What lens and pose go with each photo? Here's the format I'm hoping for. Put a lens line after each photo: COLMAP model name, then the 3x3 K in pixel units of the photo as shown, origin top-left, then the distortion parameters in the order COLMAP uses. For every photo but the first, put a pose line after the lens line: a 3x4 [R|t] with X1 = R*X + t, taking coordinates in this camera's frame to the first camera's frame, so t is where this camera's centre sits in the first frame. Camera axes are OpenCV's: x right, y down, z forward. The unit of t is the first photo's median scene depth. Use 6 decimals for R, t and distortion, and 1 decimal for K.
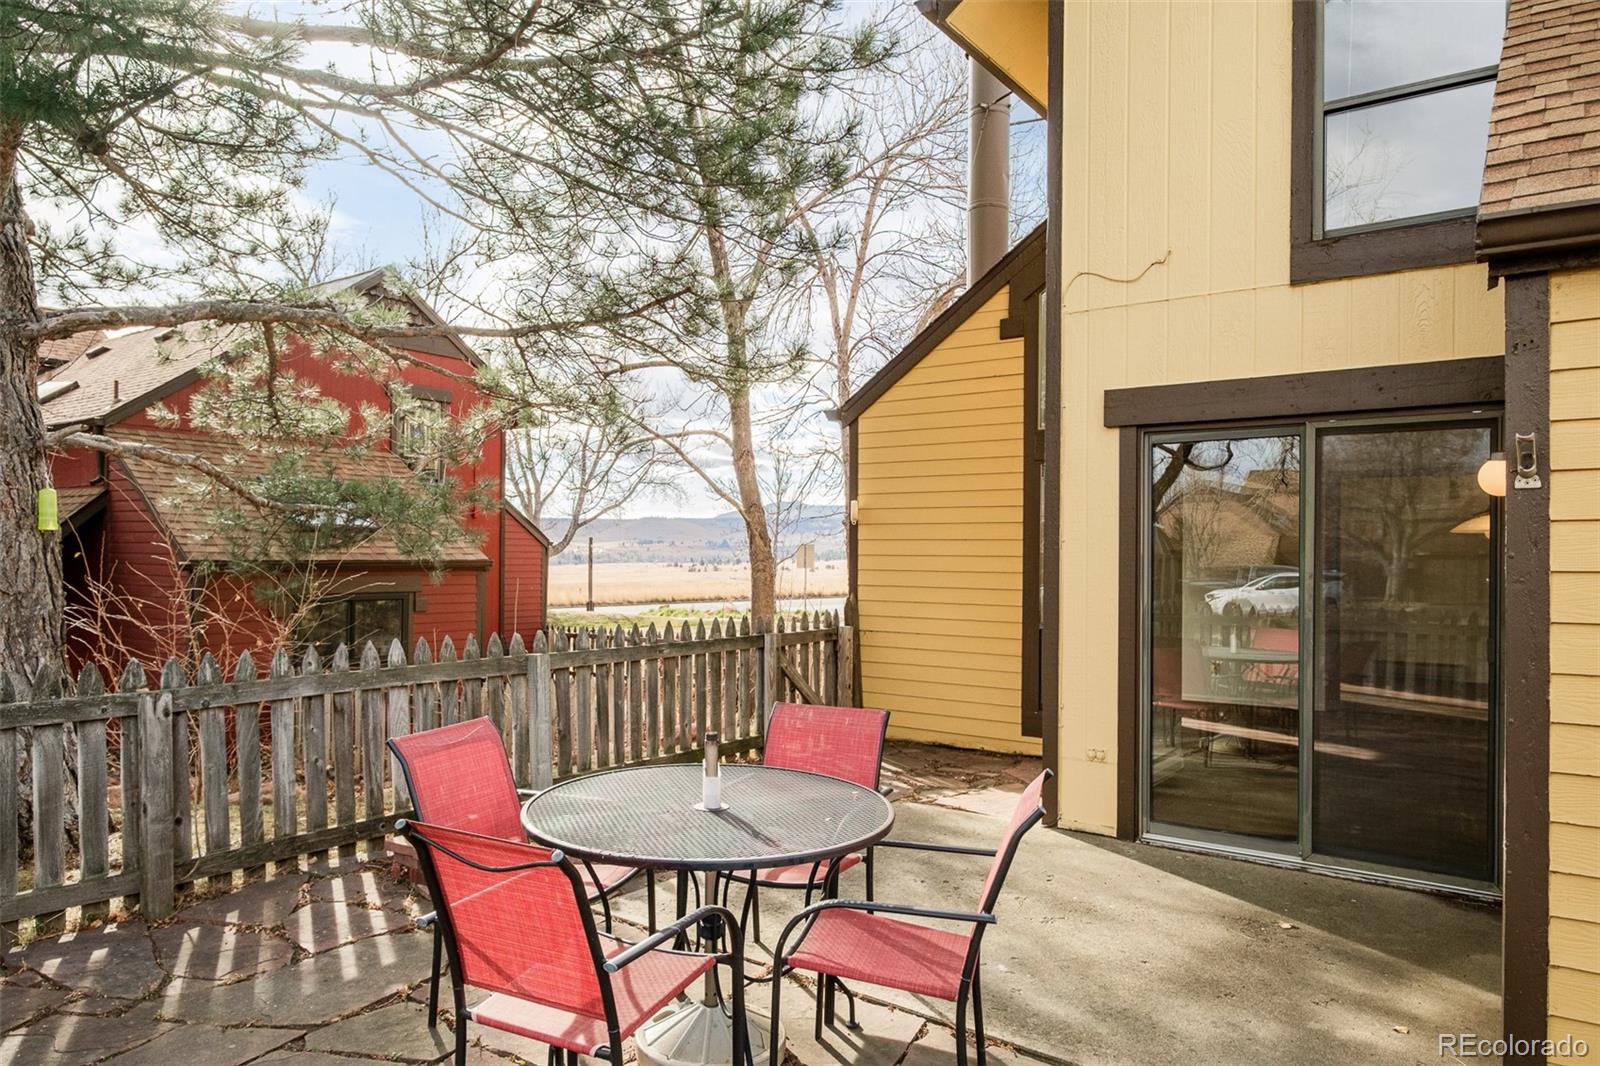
lens RADIAL K [[1096.7, 0, 800.0], [0, 1096.7, 538.5], [0, 0, 1]] dist [-0.005067, 0.000207]
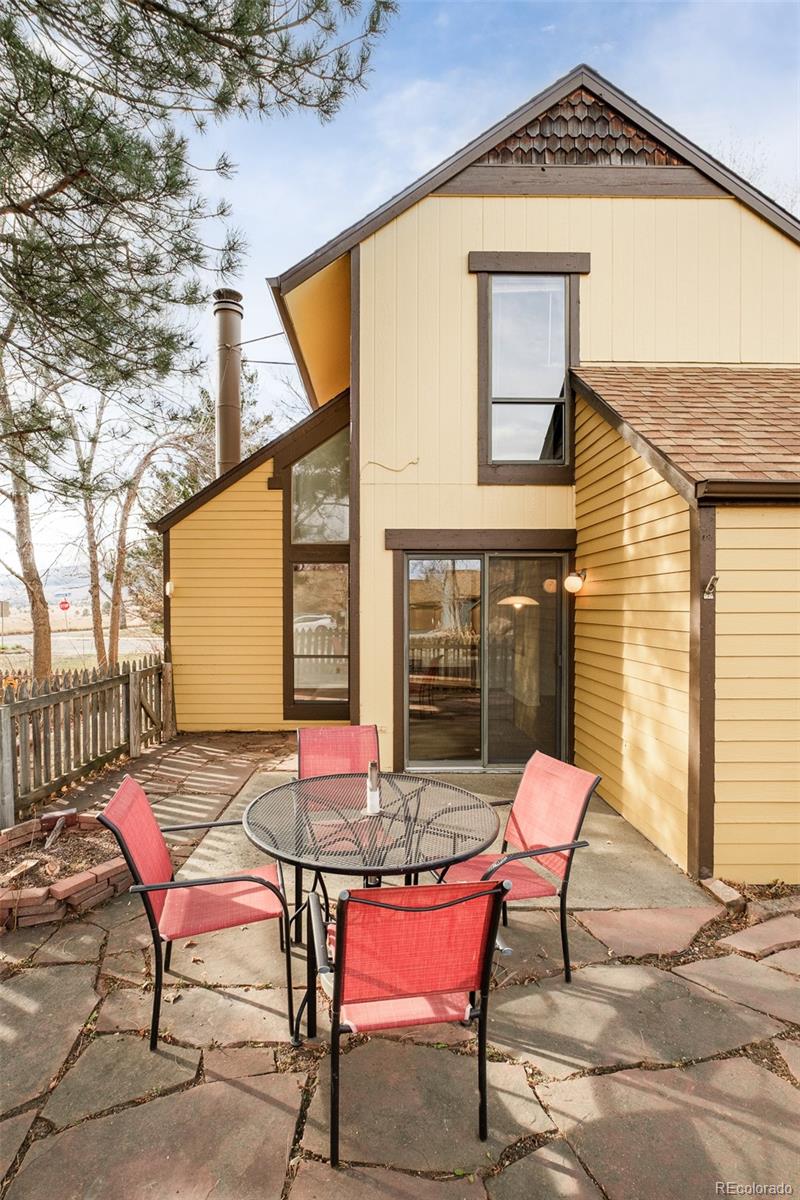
lens RADIAL K [[590.4, 0, 393.7], [0, 590.4, 602.7], [0, 0, 1]] dist [-0.015084, 0.001310]
pose [[0.789114, -0.006130, 0.614216, -0.278297], [-0.003067, 0.999898, 0.013918, -0.023542], [-0.614239, -0.012867, 0.789015, 0.190480]]
